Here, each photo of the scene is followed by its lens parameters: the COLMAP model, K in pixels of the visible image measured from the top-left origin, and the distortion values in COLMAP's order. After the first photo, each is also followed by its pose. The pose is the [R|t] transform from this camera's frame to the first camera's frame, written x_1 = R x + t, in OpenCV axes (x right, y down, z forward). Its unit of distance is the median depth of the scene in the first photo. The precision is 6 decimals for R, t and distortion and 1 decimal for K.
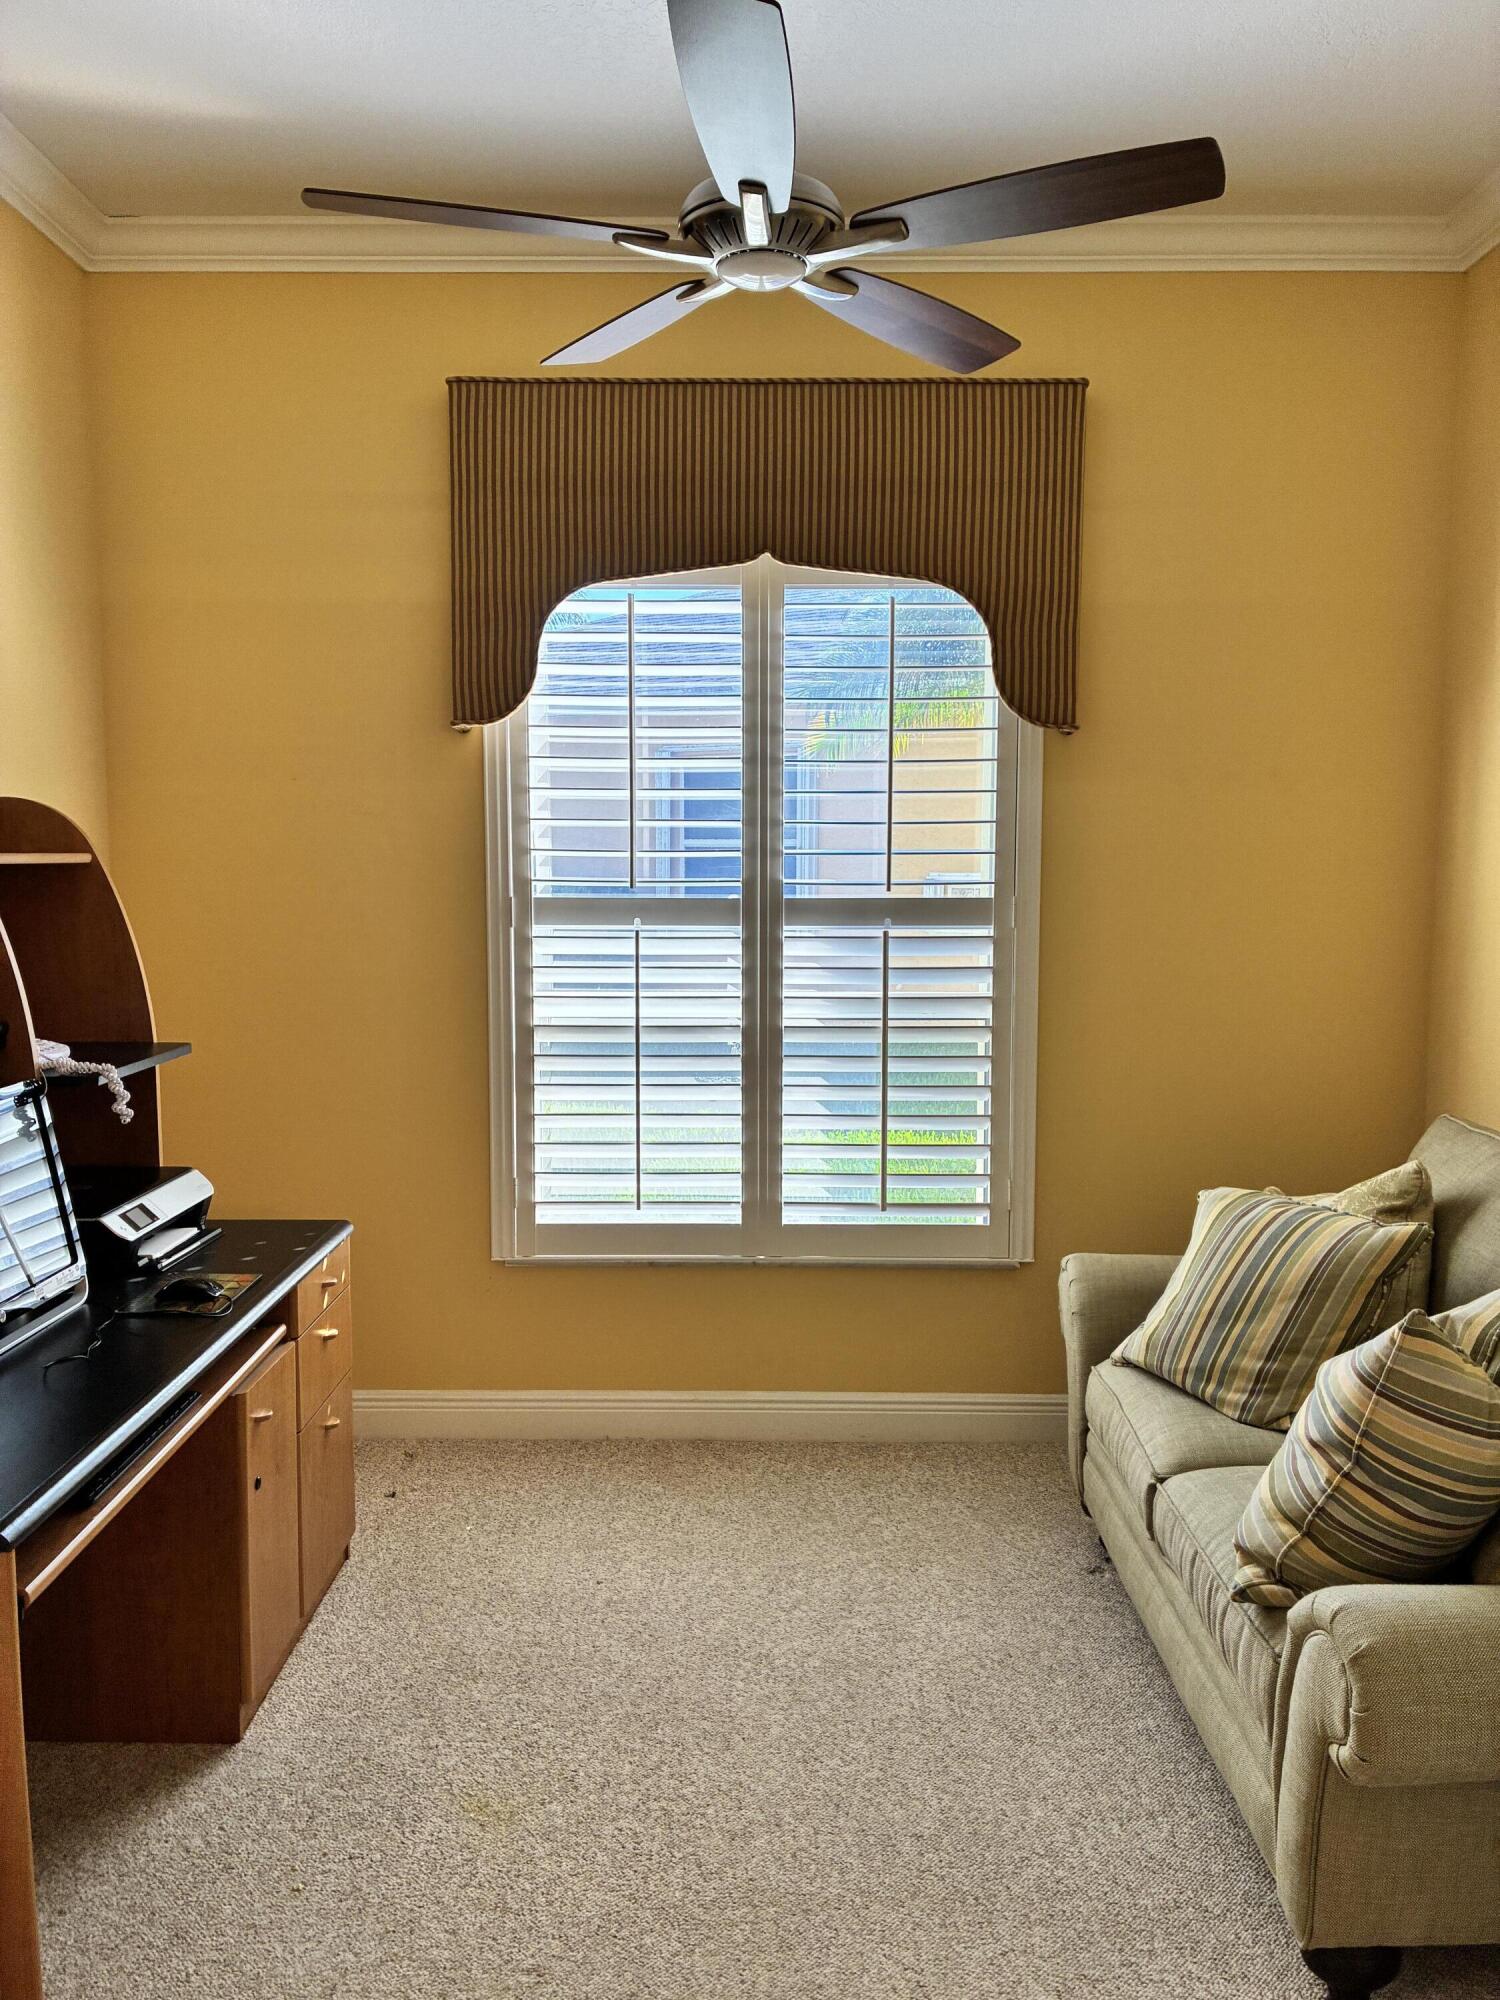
lens RADIAL K [[1530.9, 0, 750.0], [0, 1530.9, 1000.0], [0, 0, 1]] dist [0.038026, -0.014083]
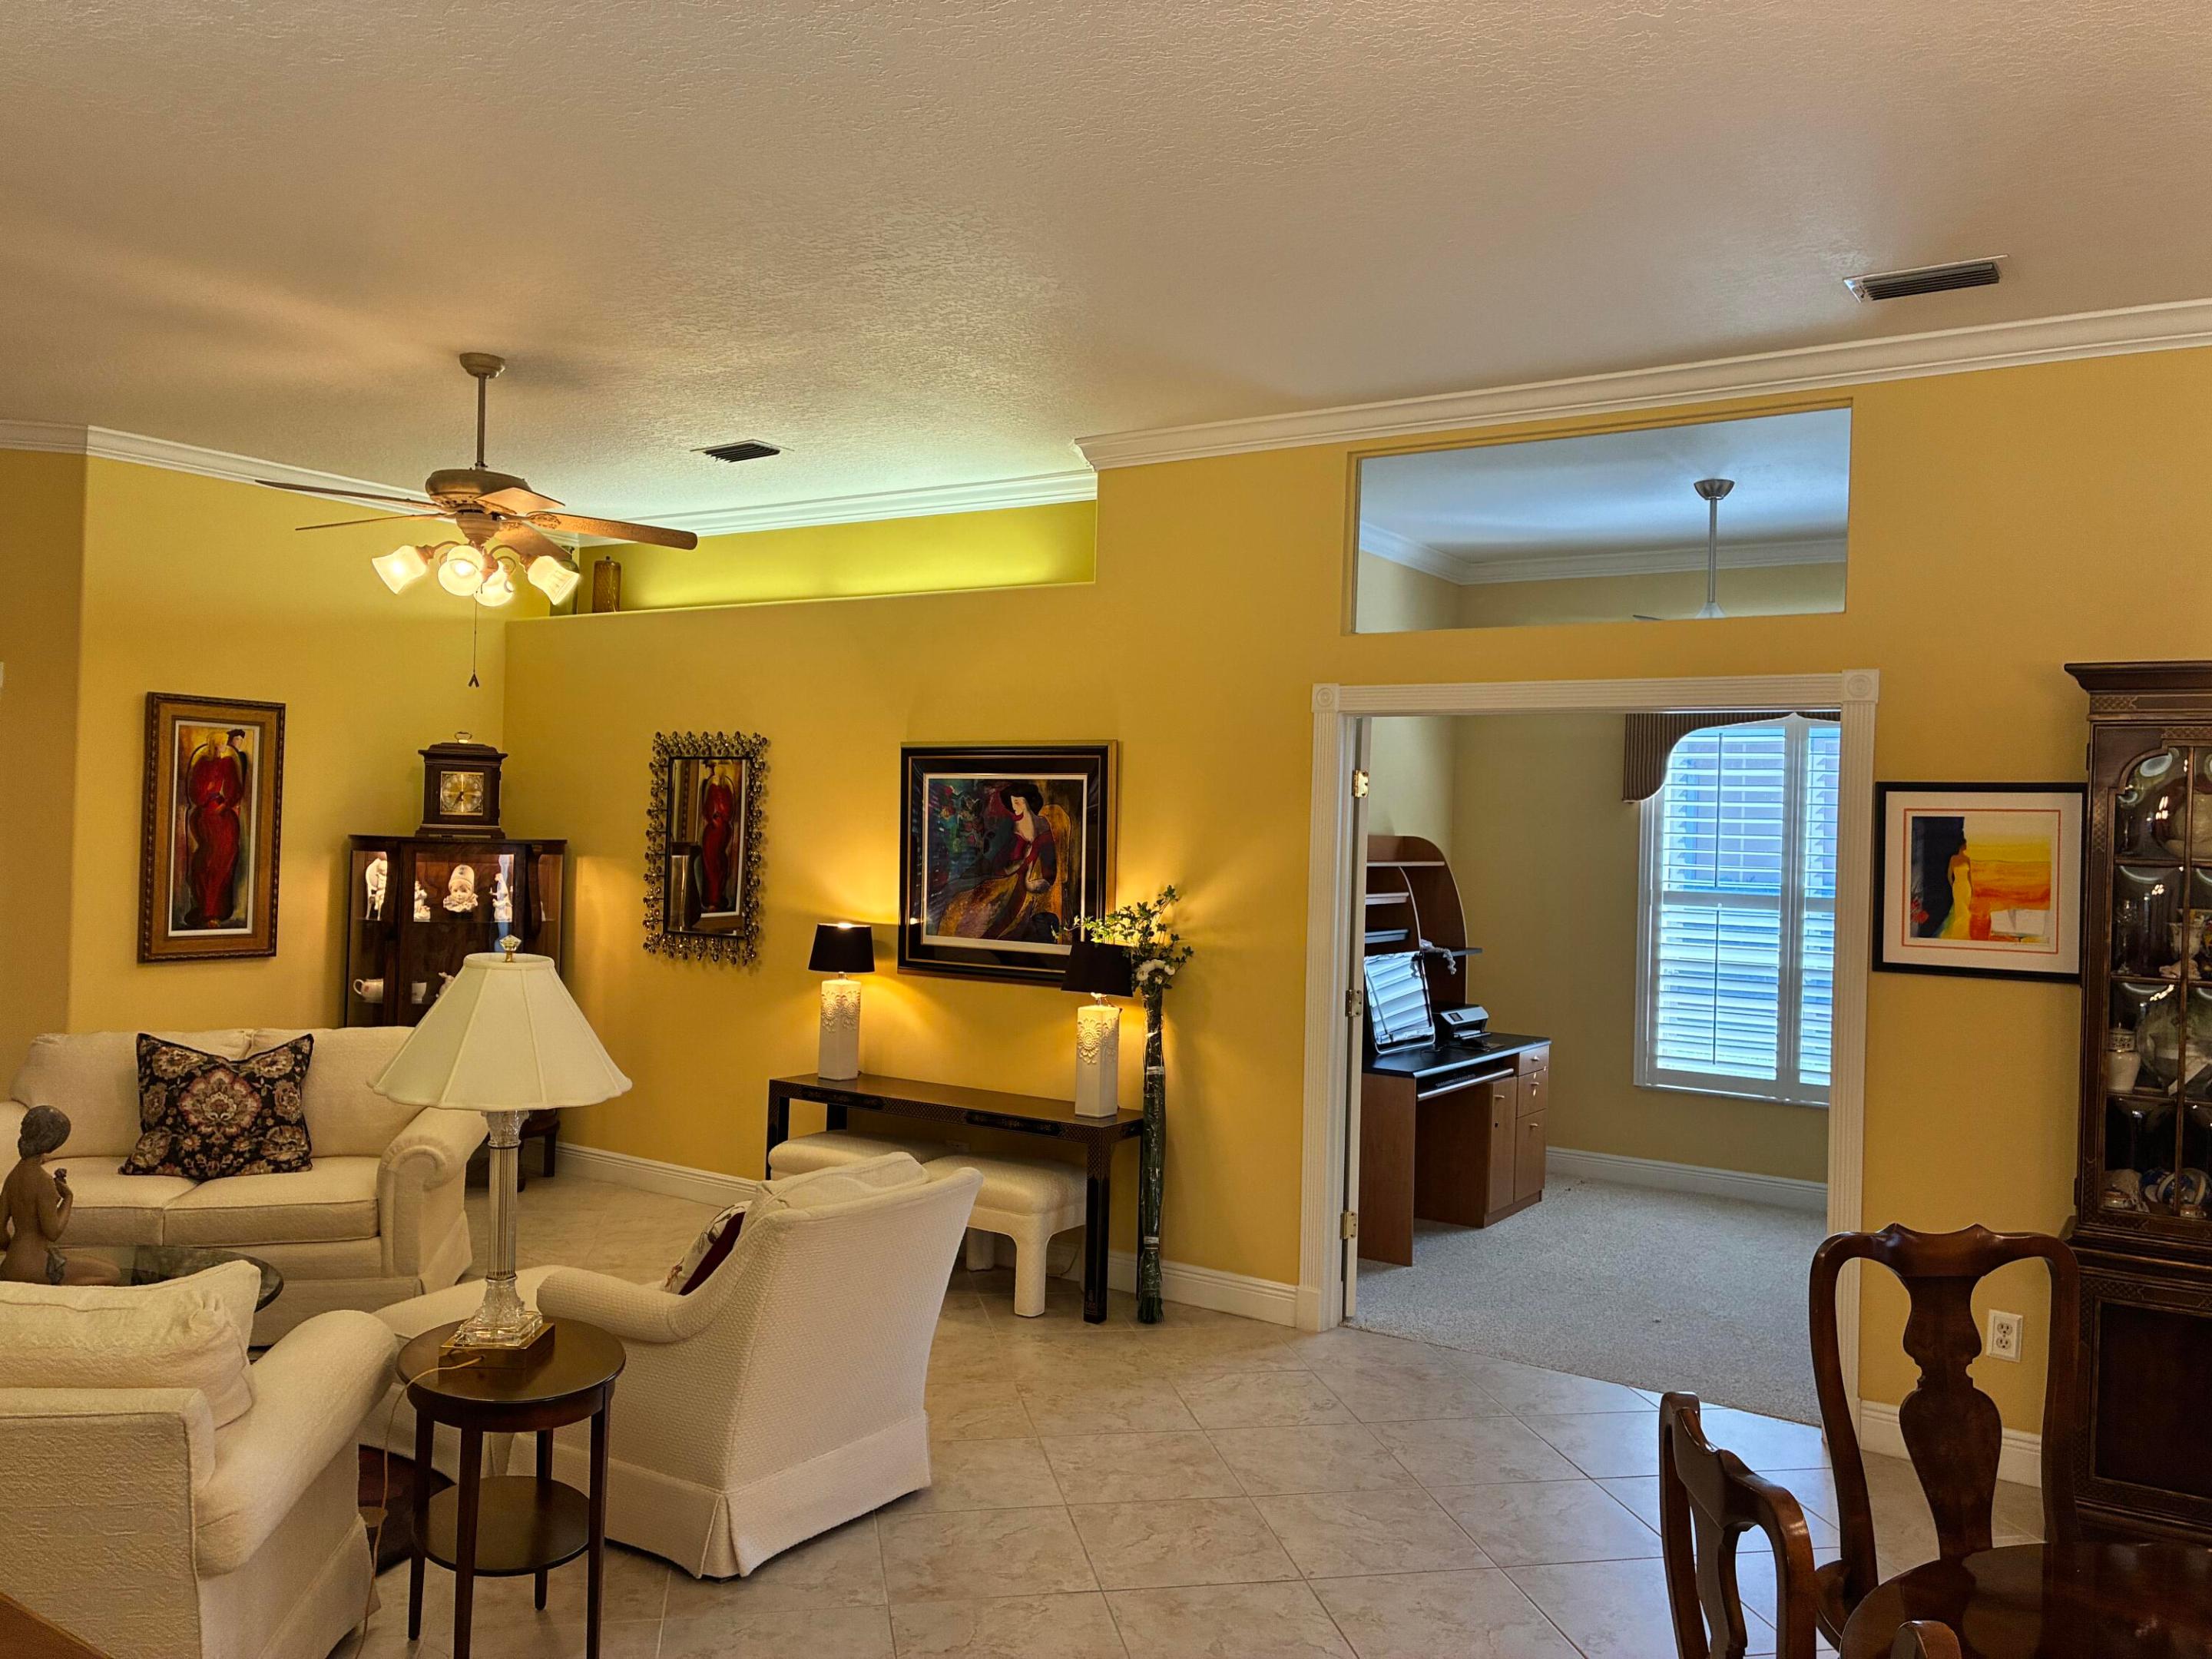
lens RADIAL K [[1693.1, 0, 1123.6], [0, 1693.1, 809.3], [0, 0, 1]] dist [0.038026, -0.014083]
pose [[0.838252, 0.017883, -0.544990, 0.447451], [-0.079498, 0.992791, -0.089700, 0.075152], [0.539457, 0.118517, 0.833631, -1.126025]]
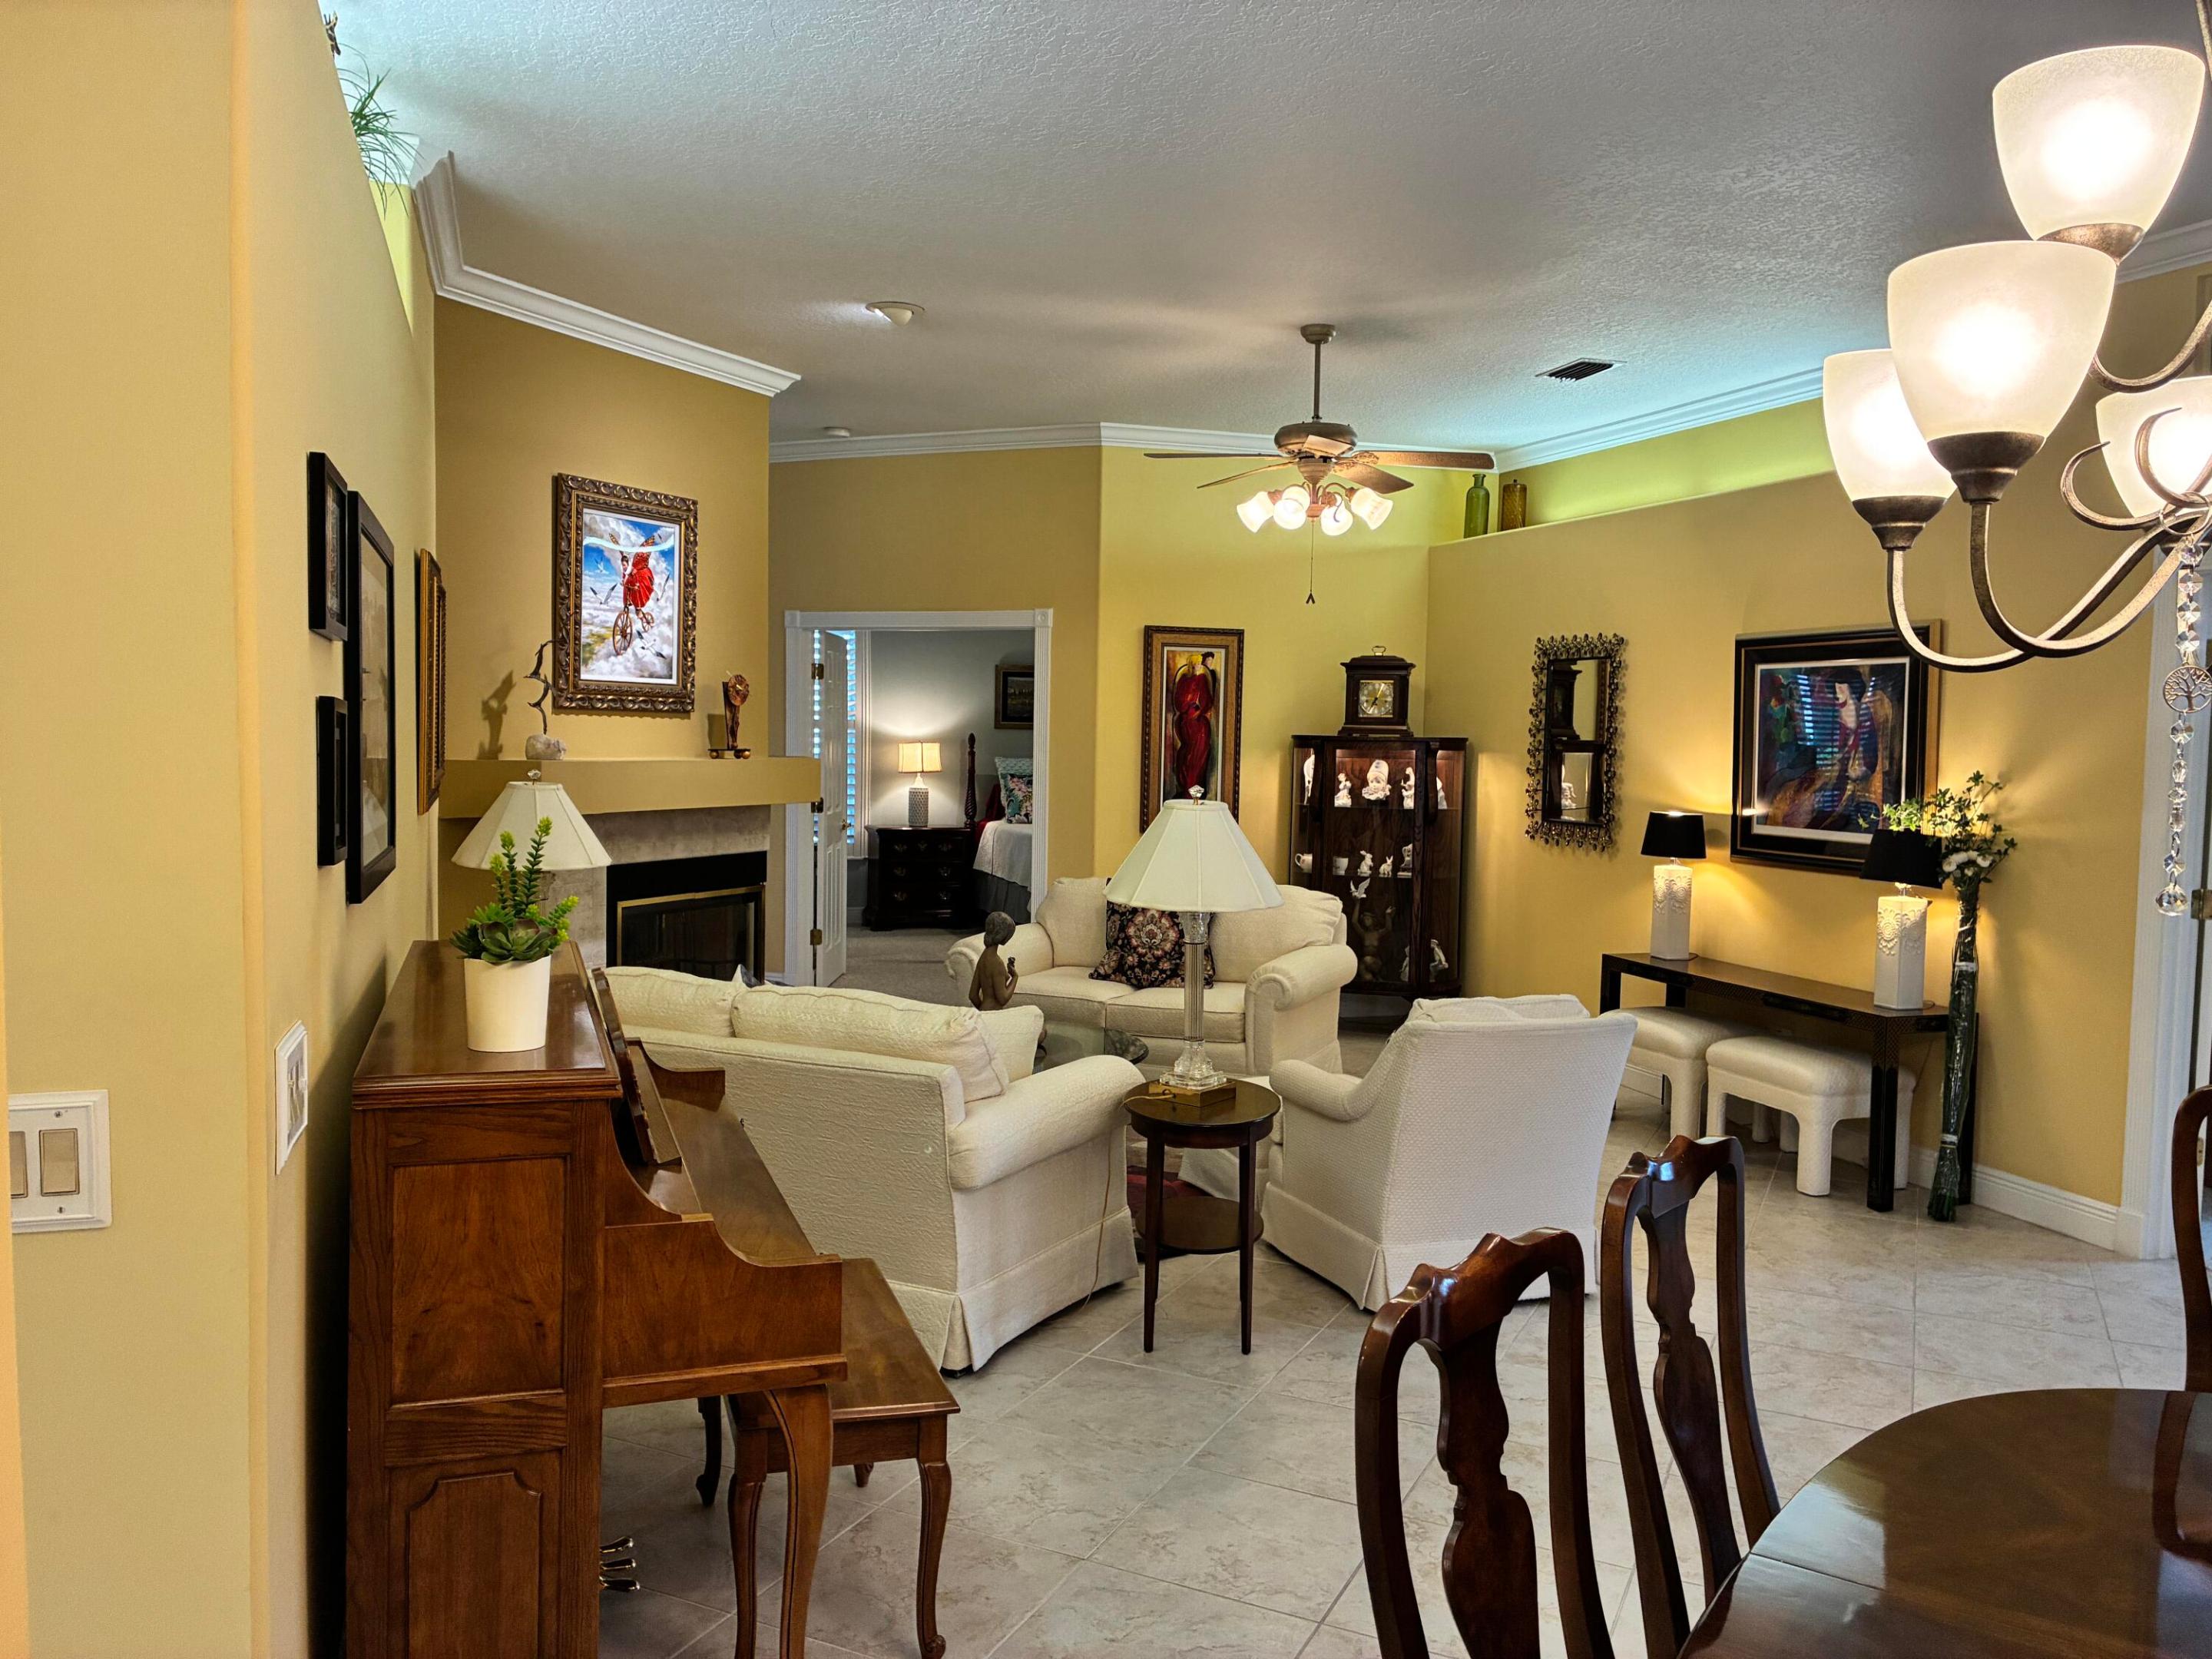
lens RADIAL K [[1675.9, 0, 1106.3], [0, 1675.9, 837.4], [0, 0, 1]] dist [0.044963, -0.068925]
pose [[0.332856, 0.068009, -0.940522, 0.749768], [-0.105340, 0.993835, 0.034584, 0.087153], [0.937076, 0.087564, 0.337968, -1.000873]]
